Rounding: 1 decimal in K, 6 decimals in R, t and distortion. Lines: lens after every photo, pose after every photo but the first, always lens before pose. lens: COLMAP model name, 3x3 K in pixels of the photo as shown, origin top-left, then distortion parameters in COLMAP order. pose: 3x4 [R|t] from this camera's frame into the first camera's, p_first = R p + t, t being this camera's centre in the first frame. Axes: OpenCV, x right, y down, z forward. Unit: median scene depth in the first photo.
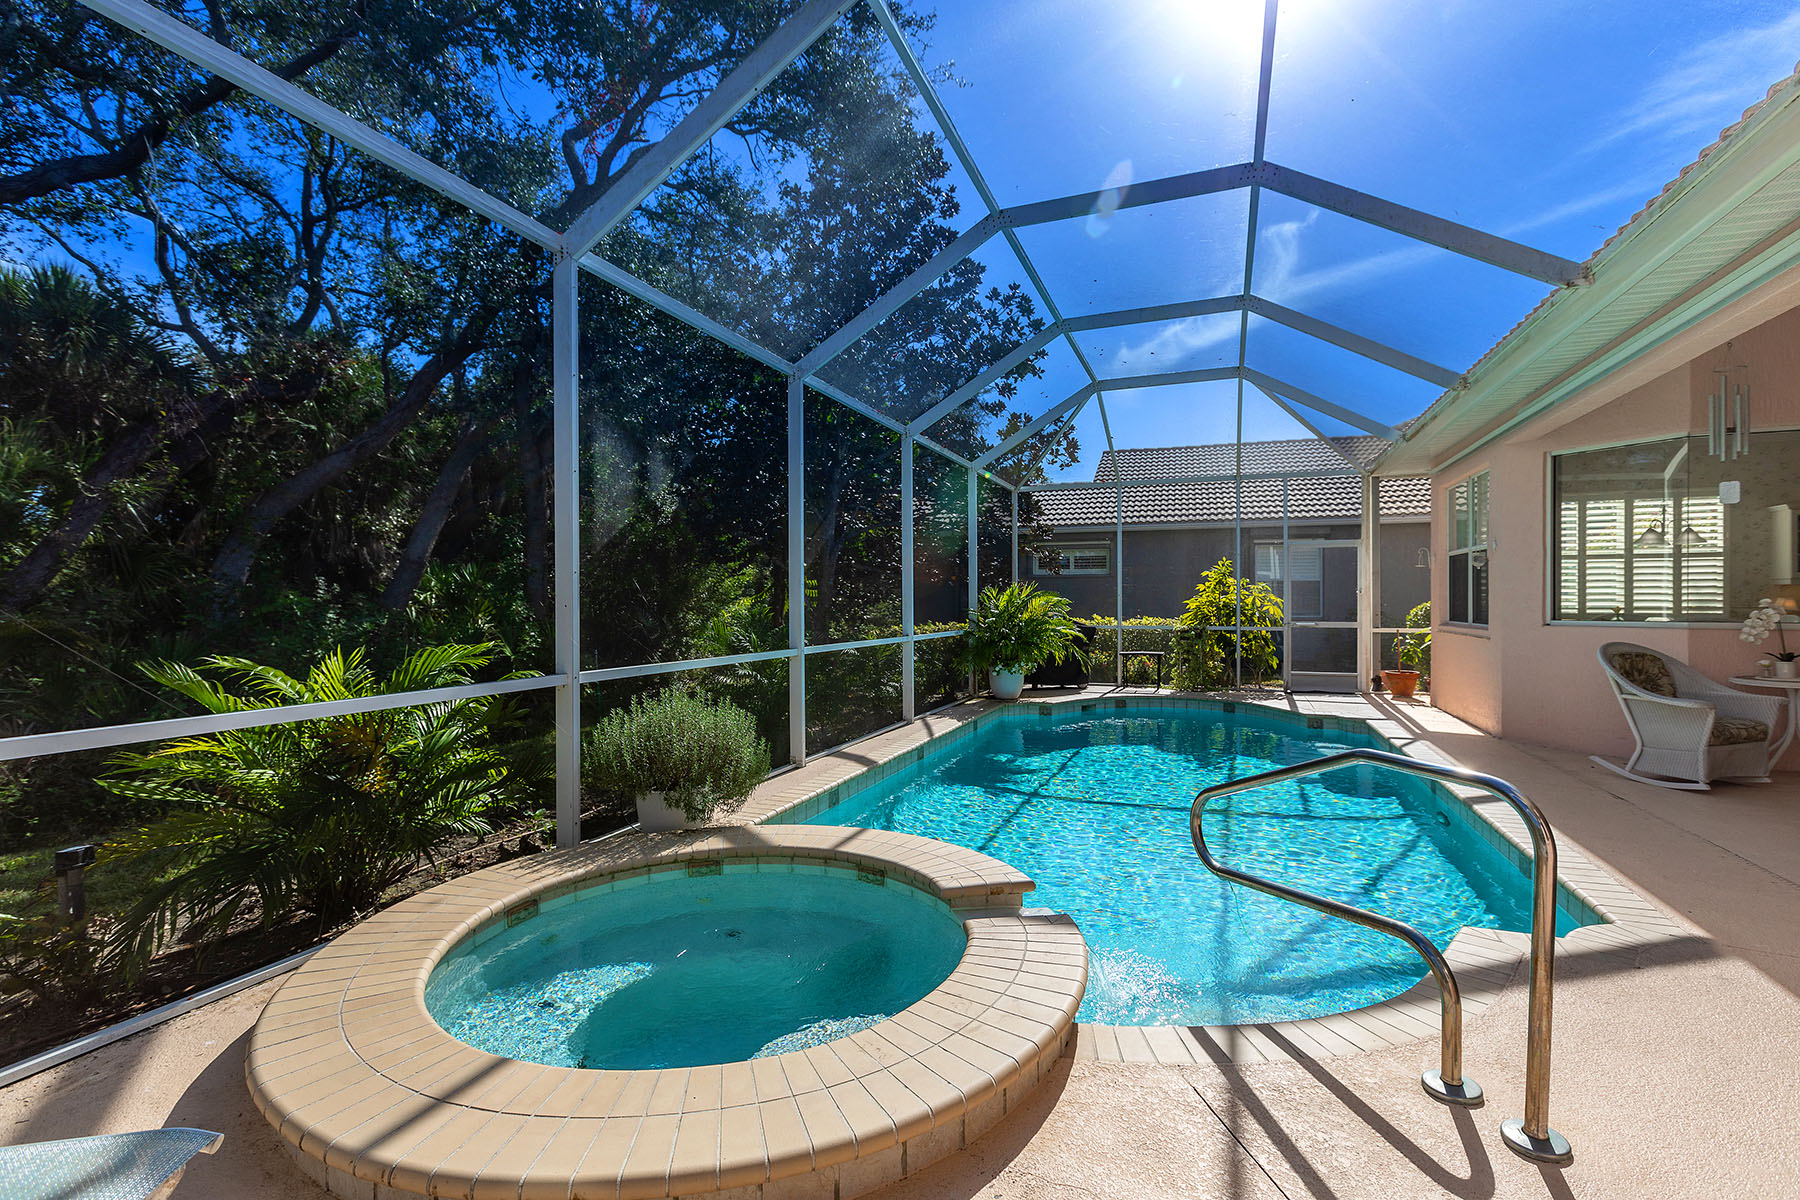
lens RADIAL K [[805.5, 0, 910.1], [0, 805.5, 592.0], [0, 0, 1]] dist [0.000879, -0.000137]
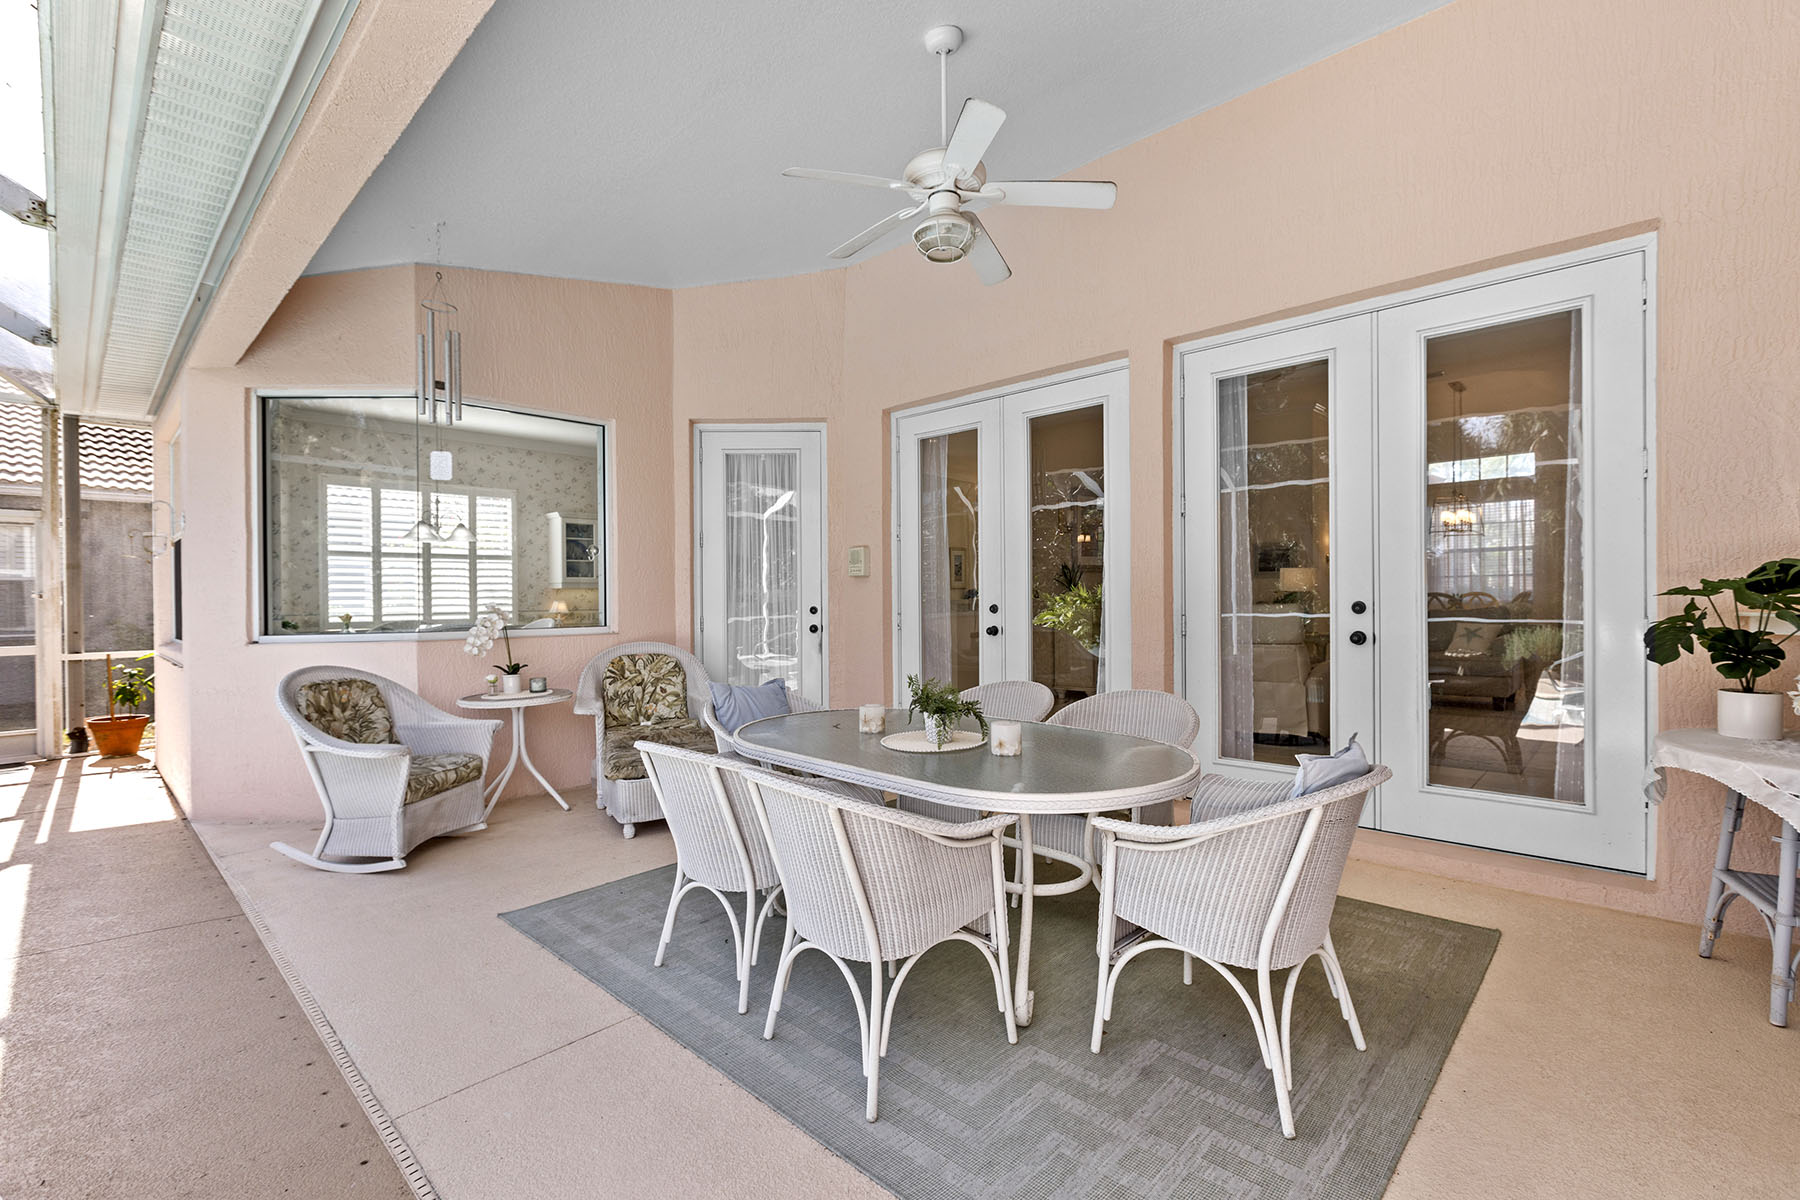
lens RADIAL K [[805.5, 0, 902.9], [0, 805.5, 603.3], [0, 0, 1]] dist [0.000879, -0.000137]
pose [[0.388514, -0.009416, 0.921395, 0.455031], [0.003393, 0.999956, 0.008788, 0.003788], [-0.921436, -0.000288, 0.388529, 0.278393]]
